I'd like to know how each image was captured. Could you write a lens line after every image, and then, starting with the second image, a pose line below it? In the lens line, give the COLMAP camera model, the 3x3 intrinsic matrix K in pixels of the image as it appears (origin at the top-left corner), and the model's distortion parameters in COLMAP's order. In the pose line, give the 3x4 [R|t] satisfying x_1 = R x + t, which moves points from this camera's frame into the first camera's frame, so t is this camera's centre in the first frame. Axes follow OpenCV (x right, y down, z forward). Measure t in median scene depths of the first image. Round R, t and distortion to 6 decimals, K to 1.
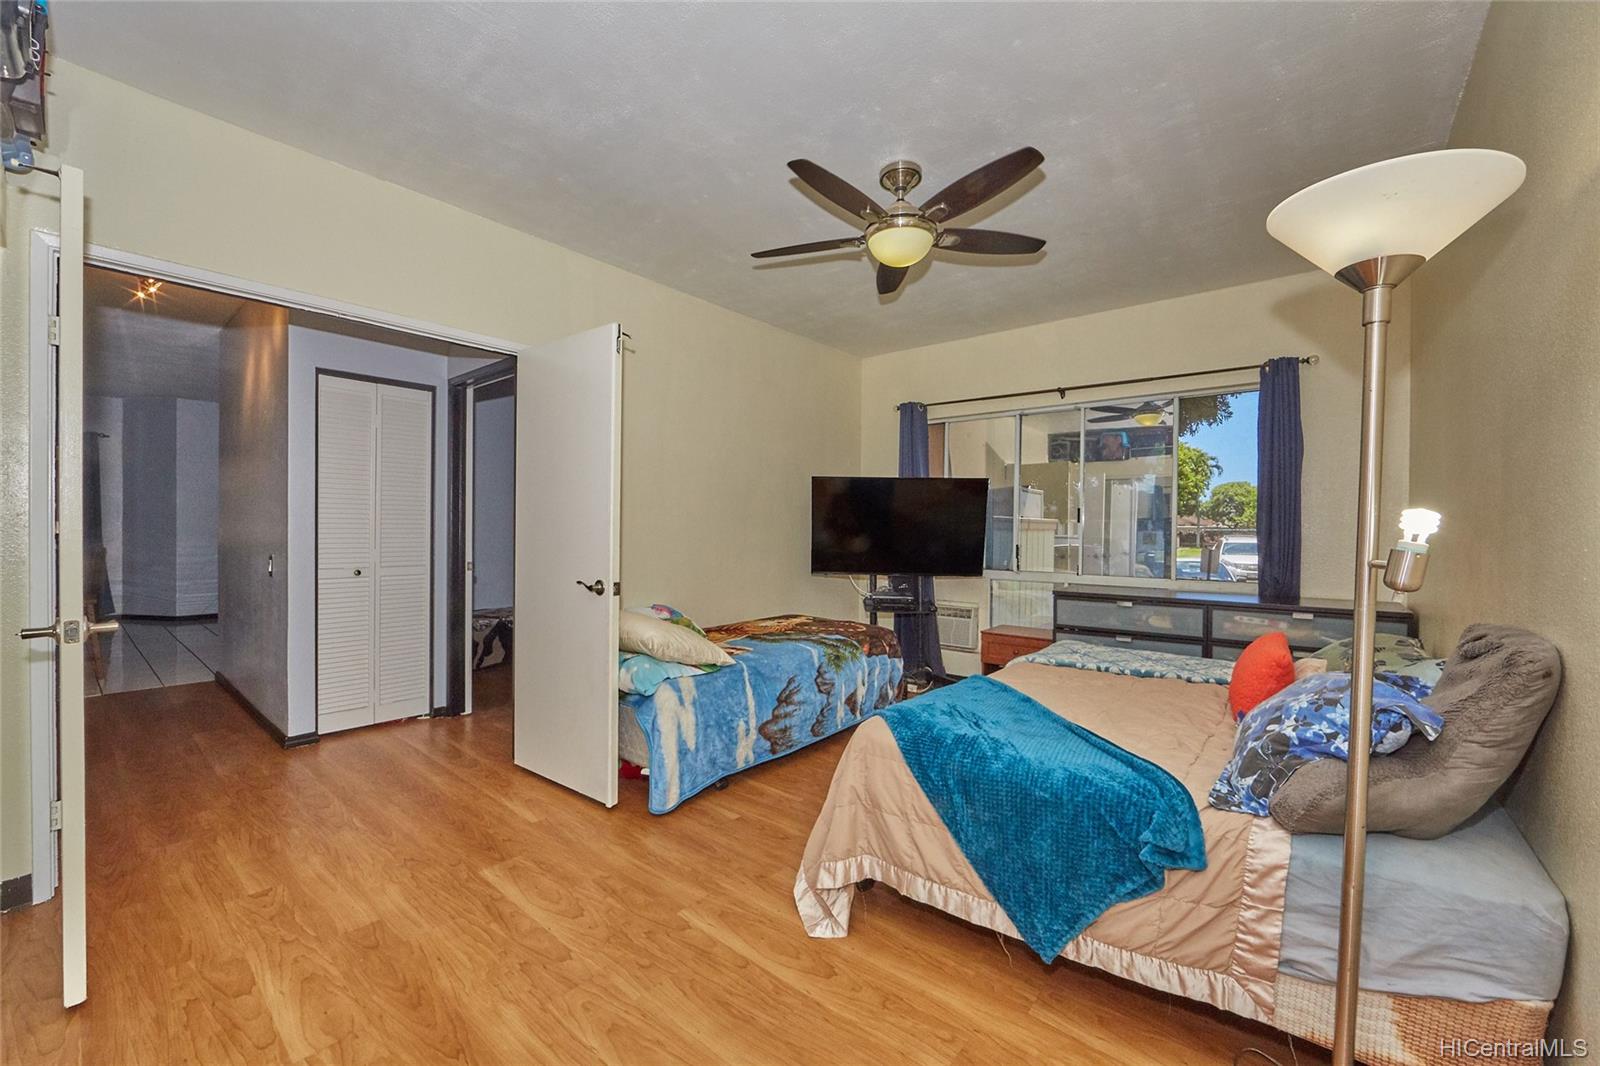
lens RADIAL K [[639.2, 0, 804.7], [0, 639.2, 523.8], [0, 0, 1]] dist [0.000158, 0.000100]
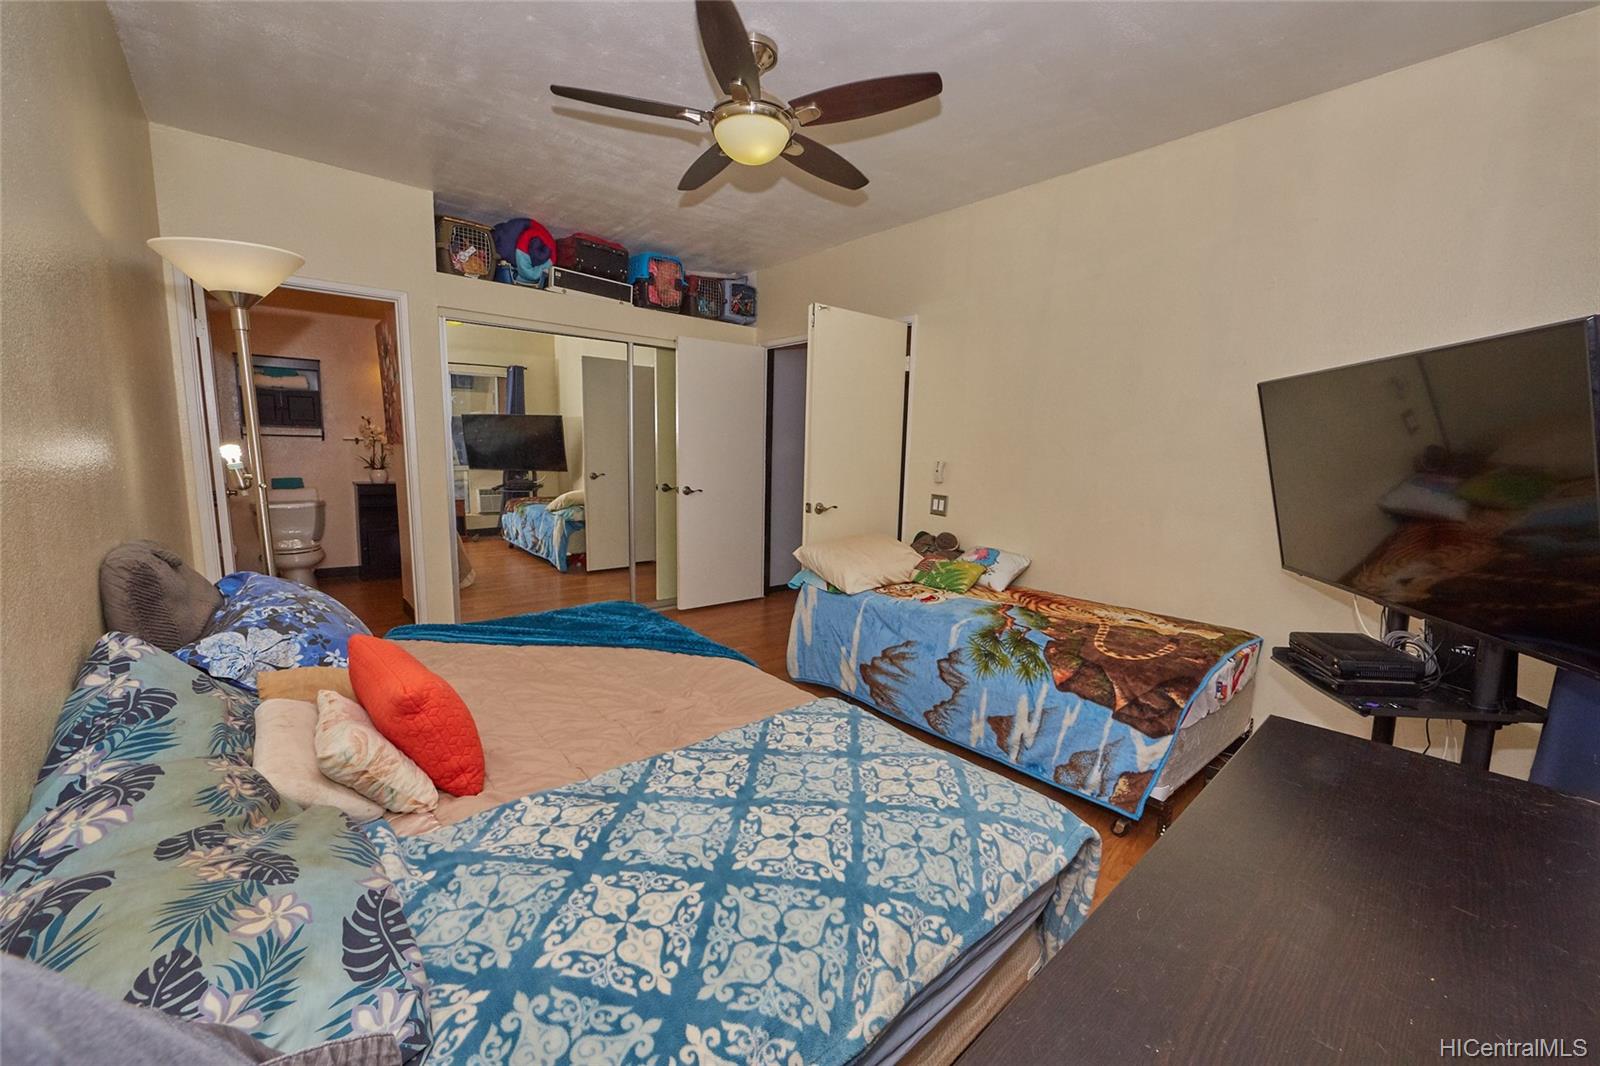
lens RADIAL K [[629.6, 0, 801.9], [0, 629.6, 537.2], [0, 0, 1]] dist [-0.011990, 0.000537]
pose [[-0.144763, 0.135543, -0.980139, 0.775602], [-0.032871, 0.989367, 0.141675, -0.008926], [0.988920, 0.052727, -0.138769, 0.933954]]
